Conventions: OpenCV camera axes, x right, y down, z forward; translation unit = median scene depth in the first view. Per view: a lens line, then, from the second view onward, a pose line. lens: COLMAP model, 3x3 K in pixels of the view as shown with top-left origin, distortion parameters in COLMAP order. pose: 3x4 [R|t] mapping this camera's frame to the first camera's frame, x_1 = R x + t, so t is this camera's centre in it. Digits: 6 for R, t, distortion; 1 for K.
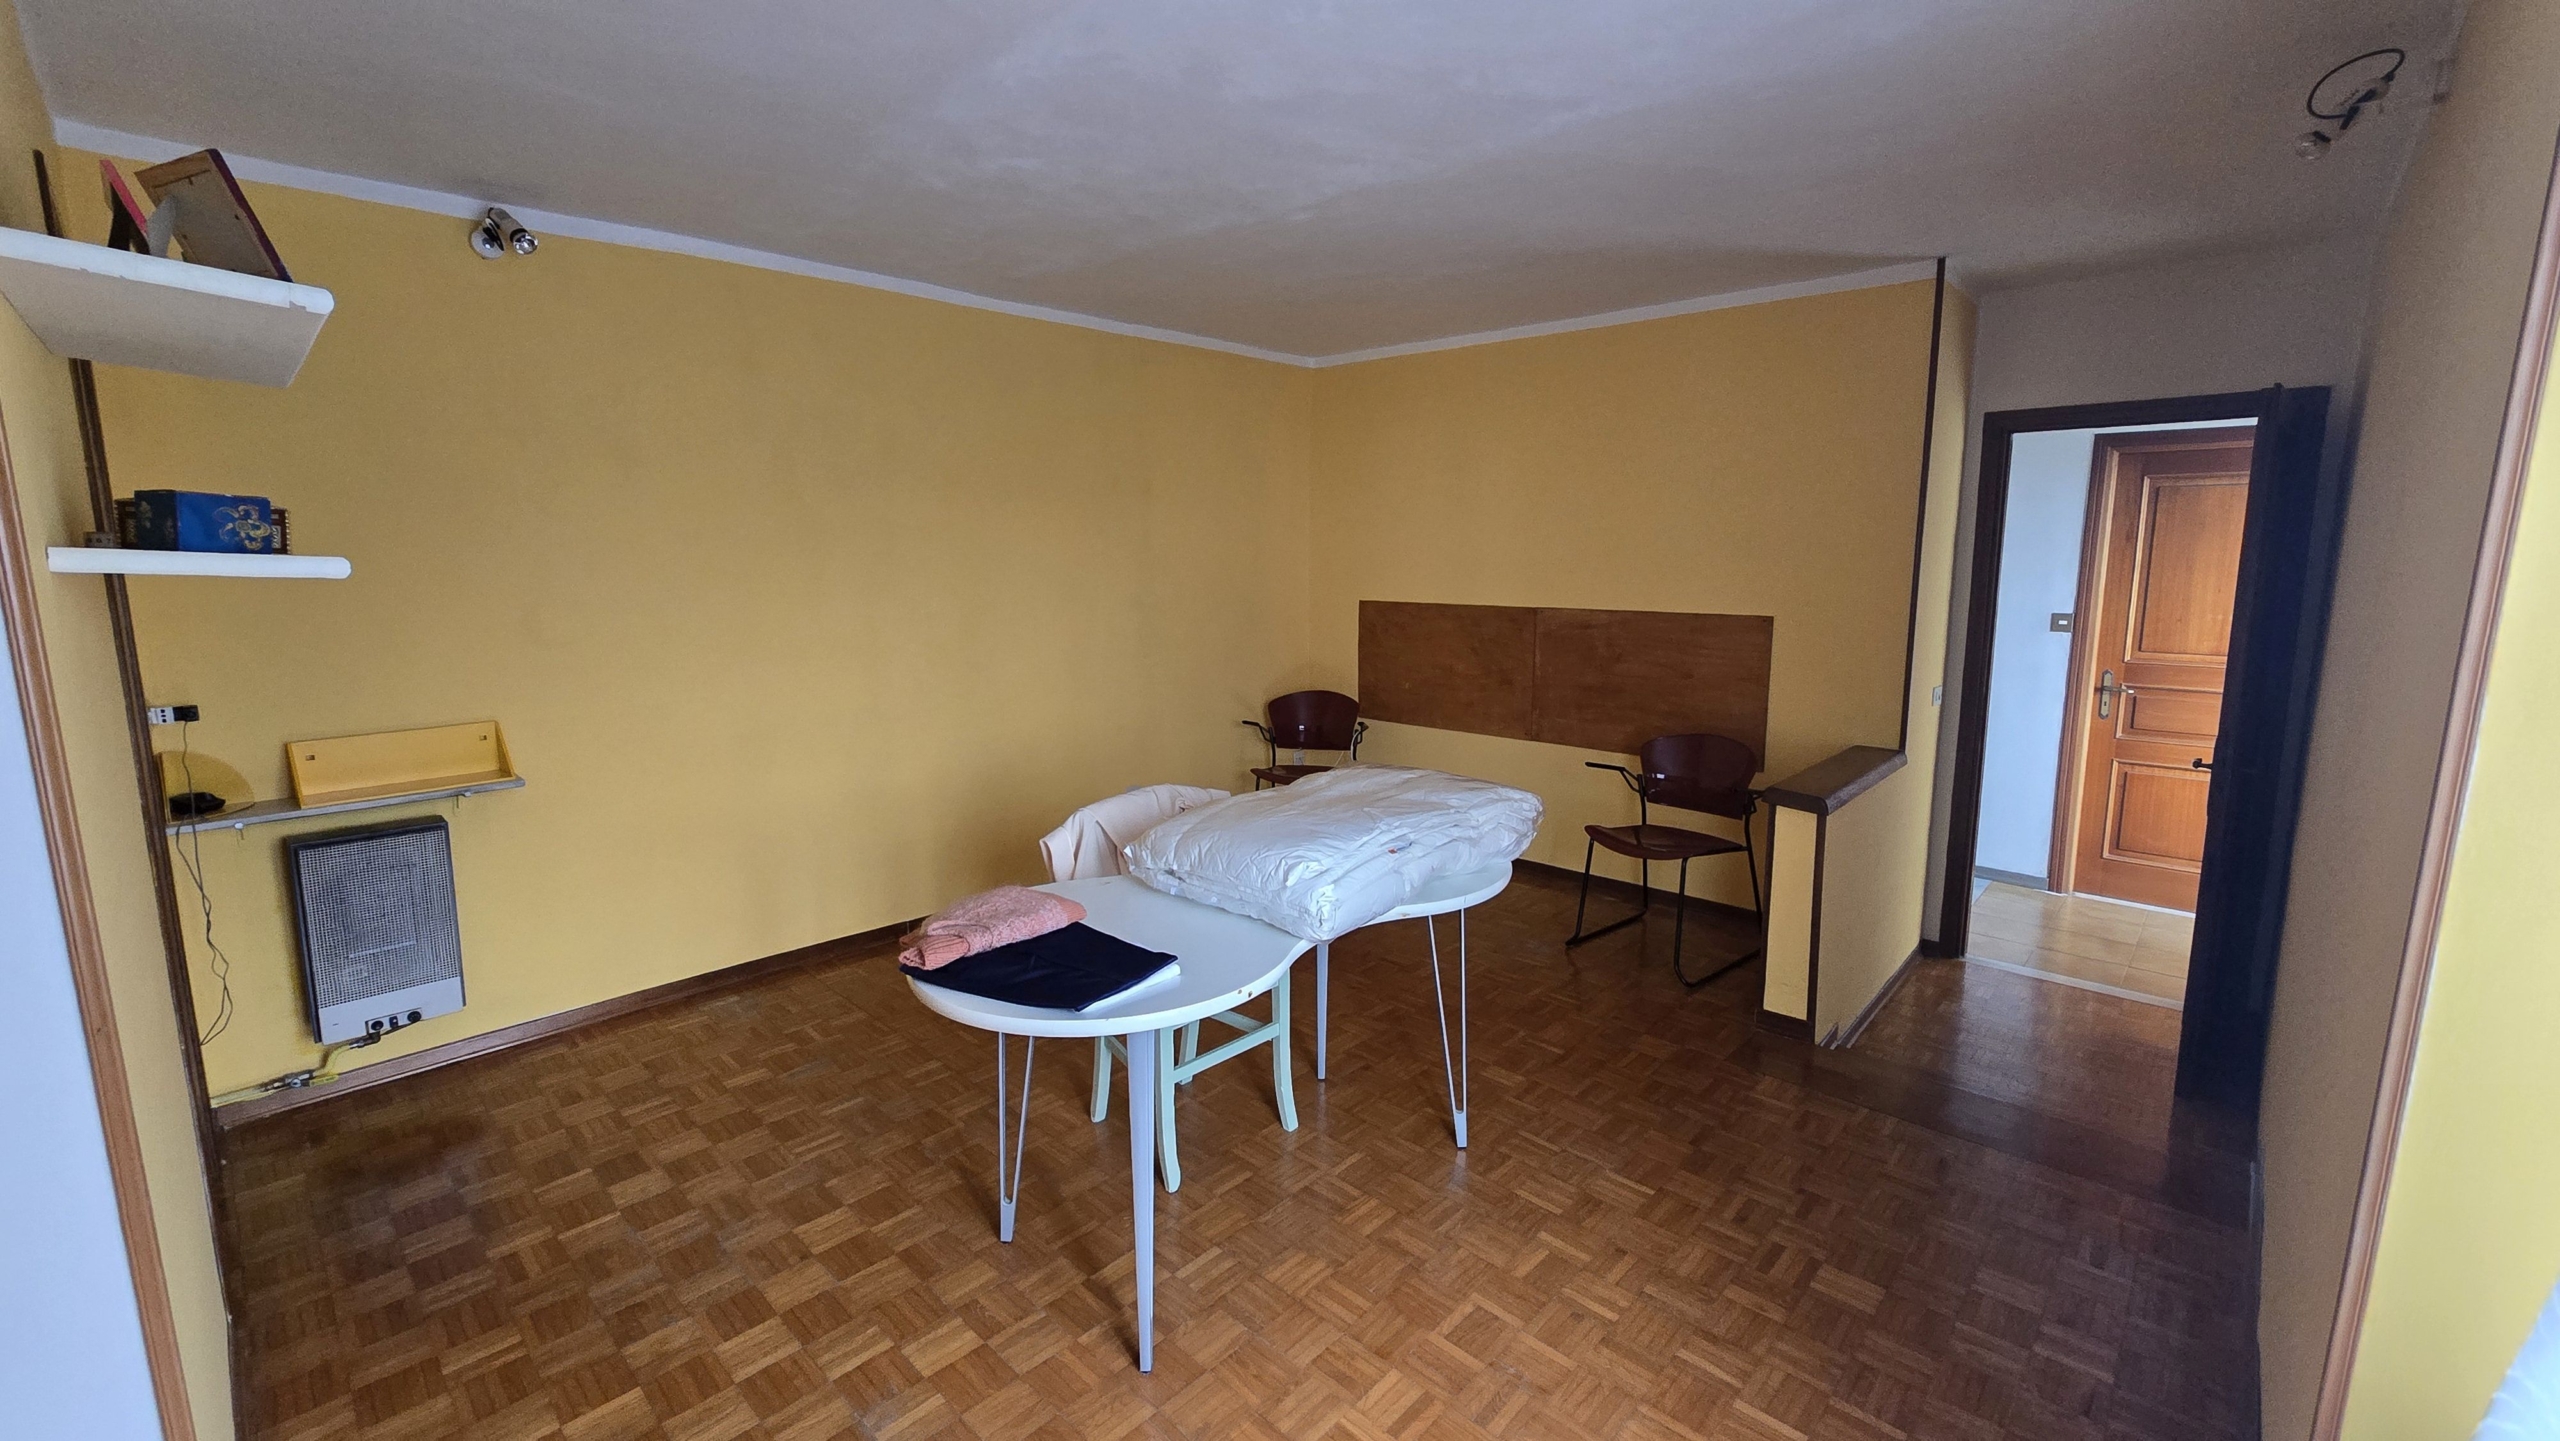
lens RADIAL K [[1043.9, 0, 1284.6], [0, 1043.9, 694.7], [0, 0, 1]] dist [-0.002372, 0.000504]
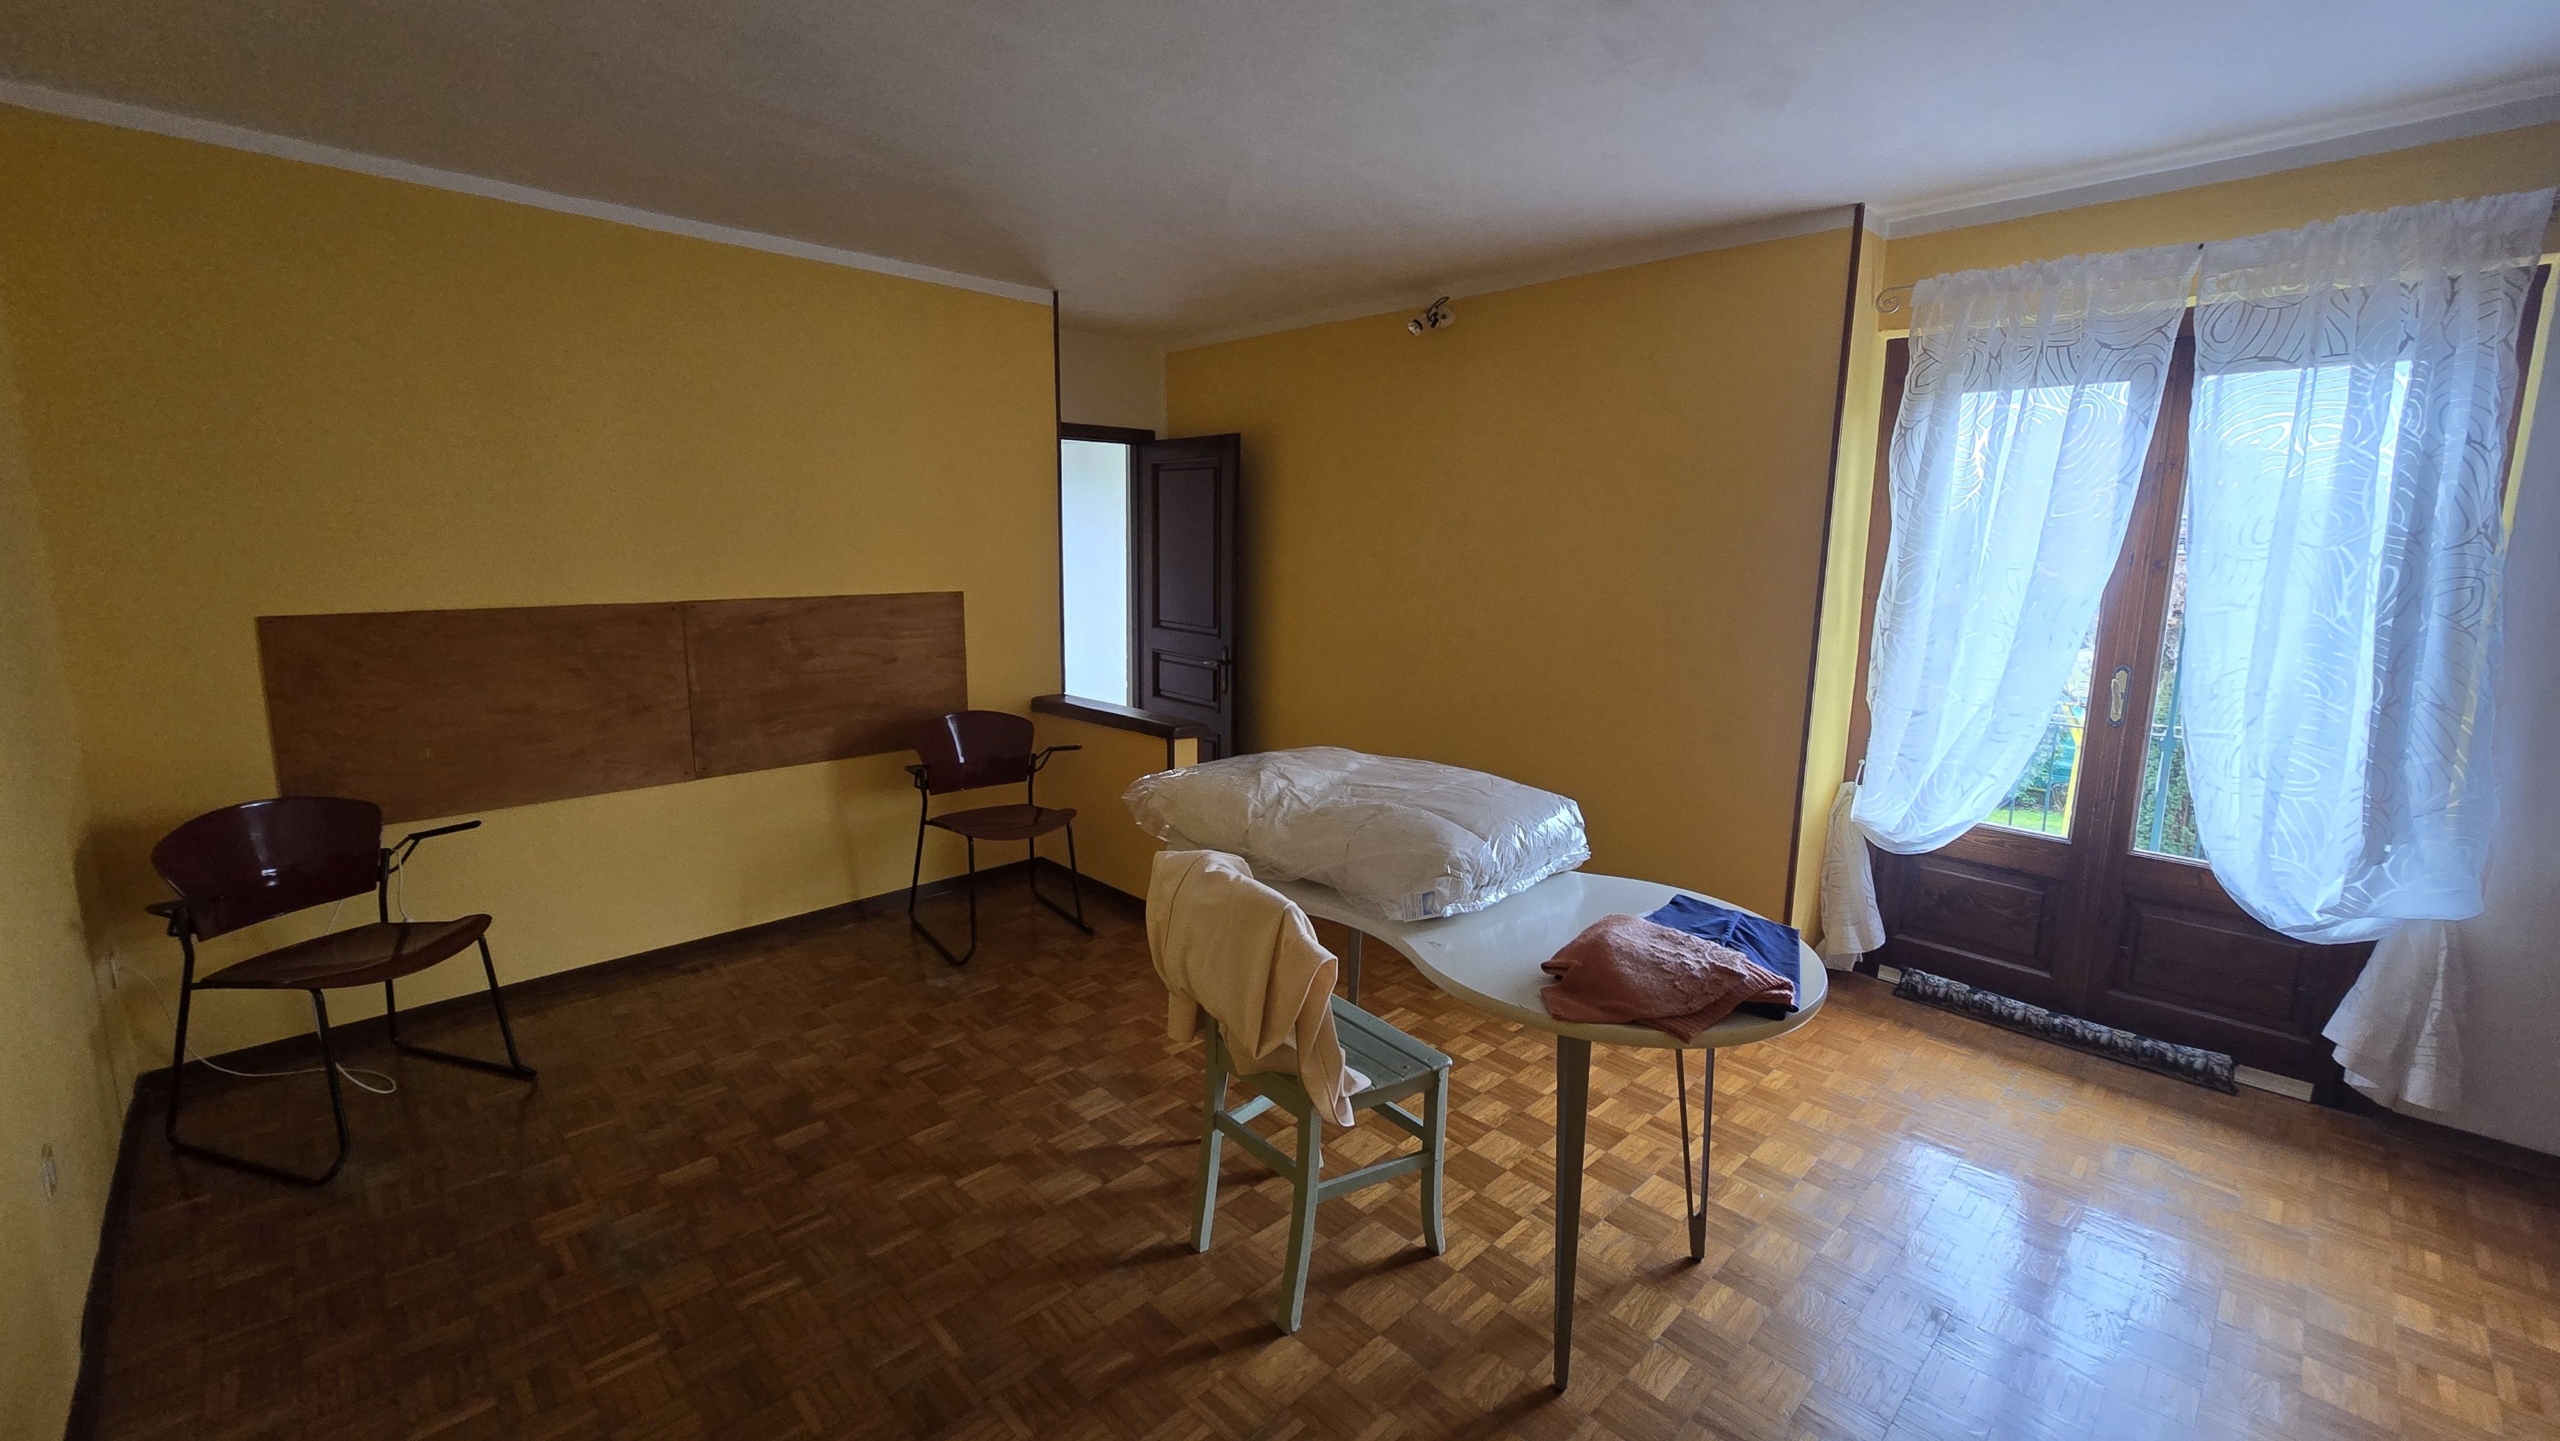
lens RADIAL K [[1043.9, 0, 1284.6], [0, 1043.9, 694.7], [0, 0, 1]] dist [-0.002372, 0.000504]
pose [[0.043877, -0.153493, 0.987175, -0.518776], [0.128851, 0.980743, 0.146766, -0.076844], [-0.990693, 0.120759, 0.062810, 0.556555]]
